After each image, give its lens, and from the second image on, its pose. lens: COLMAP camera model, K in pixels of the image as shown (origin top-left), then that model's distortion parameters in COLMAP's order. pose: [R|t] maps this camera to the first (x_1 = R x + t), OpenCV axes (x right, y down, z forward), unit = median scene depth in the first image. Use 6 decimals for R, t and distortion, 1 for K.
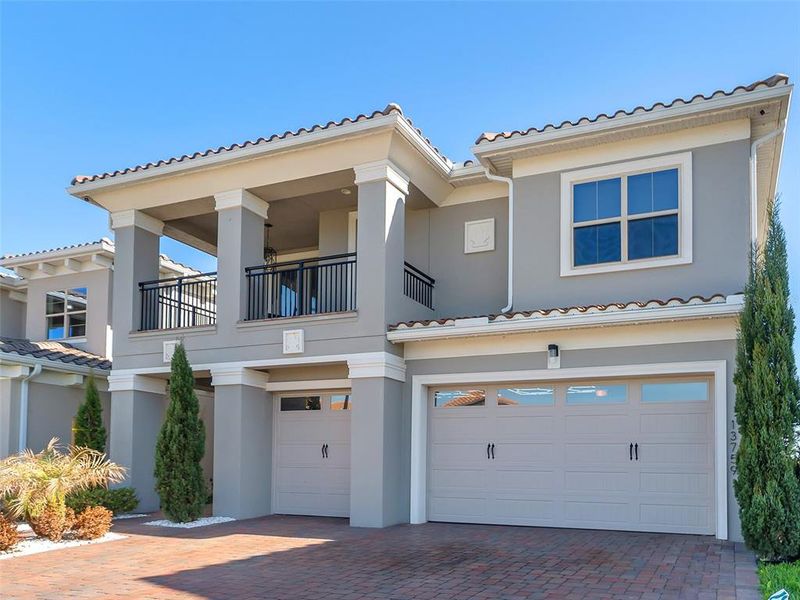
lens RADIAL K [[565.5, 0, 534.4], [0, 565.5, 466.6], [0, 0, 1]] dist [0.004770, -0.006481]
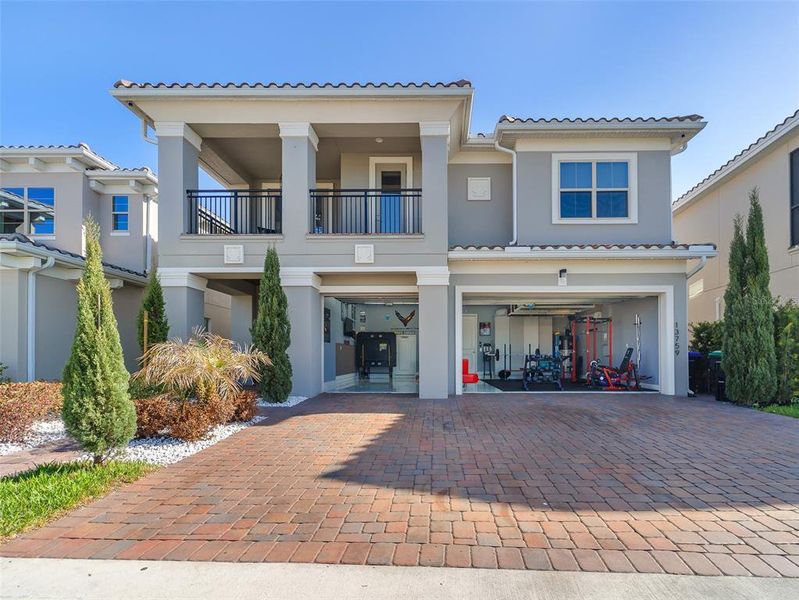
lens RADIAL K [[377.1, 0, 433.6], [0, 377.1, 362.0], [0, 0, 1]] dist [0.000921, -0.000037]
pose [[0.947987, -0.013948, 0.318003, -0.552790], [0.008392, 0.999787, 0.018833, 0.004877], [-0.318198, -0.015185, 0.947903, 0.153973]]
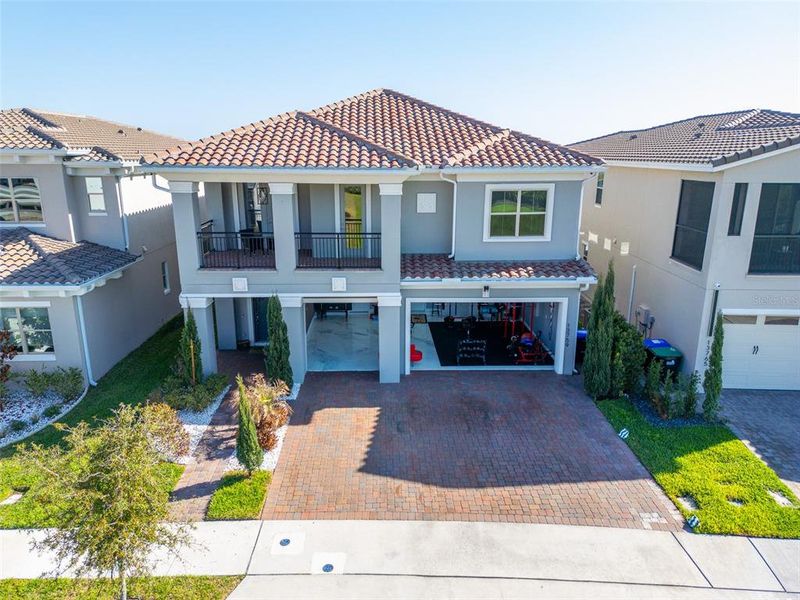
lens RADIAL K [[551.9, 0, 400.0], [0, 551.9, 300.0], [0, 0, 1]] dist [0.083895, -0.087569]
pose [[0.934020, -0.101459, 0.342510, -0.832273], [0.001942, 0.960246, 0.279149, -0.644246], [-0.357216, -0.260066, 0.897085, -0.573650]]
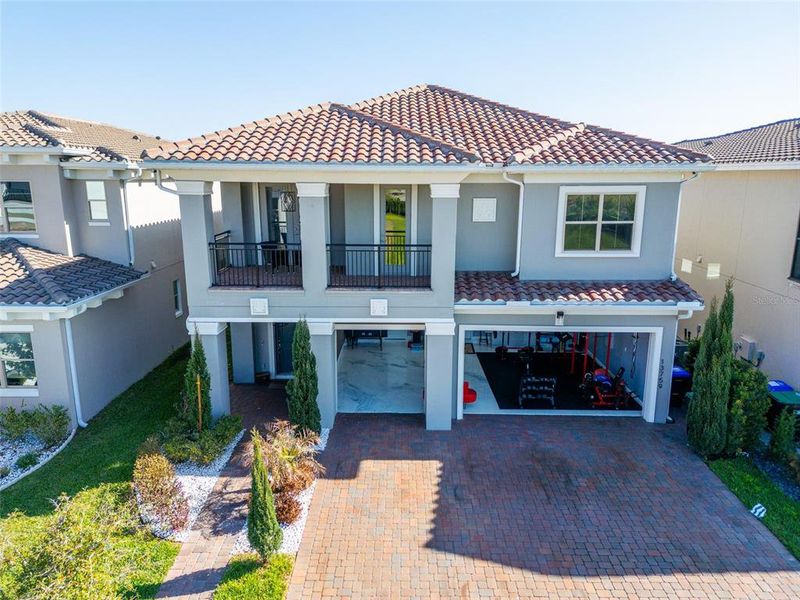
lens RADIAL K [[551.9, 0, 400.0], [0, 551.9, 300.0], [0, 0, 1]] dist [0.083895, -0.087569]
pose [[0.948076, -0.078313, 0.308250, -0.796035], [0.002570, 0.971065, 0.238802, -0.566097], [-0.318033, -0.225610, 0.920845, -0.260058]]
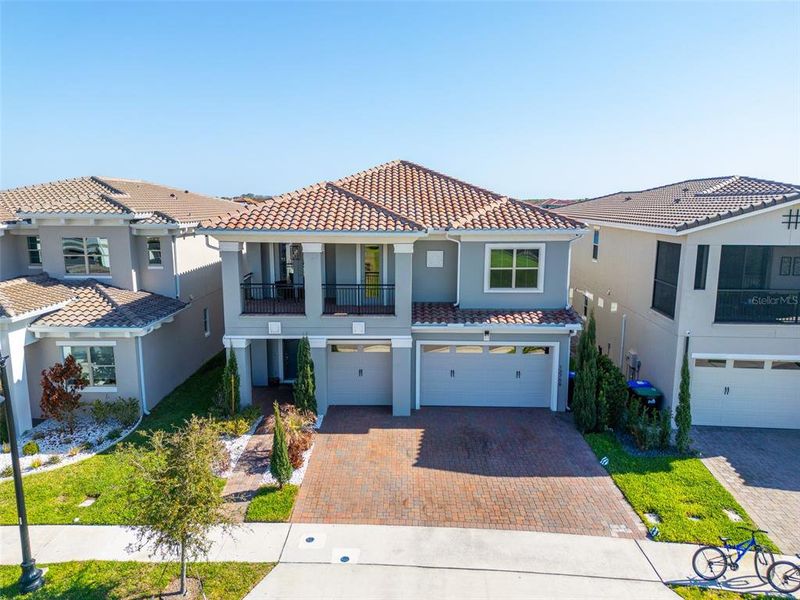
lens RADIAL K [[551.9, 0, 400.0], [0, 551.9, 300.0], [0, 0, 1]] dist [0.083895, -0.087569]
pose [[0.947429, -0.065188, 0.313256, -0.892216], [0.002945, 0.980761, 0.195188, -0.700310], [-0.319953, -0.184004, 0.929393, -0.832669]]
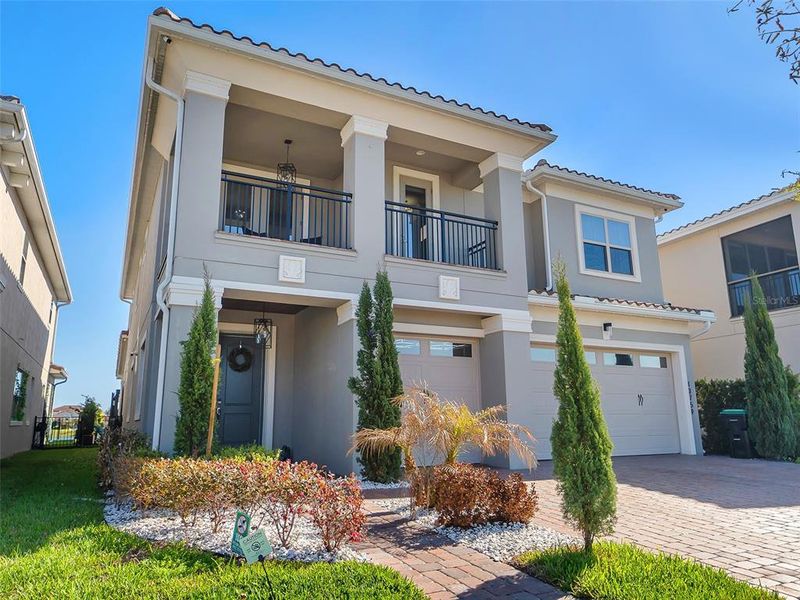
lens RADIAL K [[557.7, 0, 402.5], [0, 557.7, 309.4], [0, 0, 1]] dist [-0.000649, 0.000542]
pose [[0.683706, 0.123883, 0.719165, -1.210552], [0.009303, 0.983926, -0.178335, -0.003983], [-0.729698, 0.128619, 0.671564, 0.393424]]
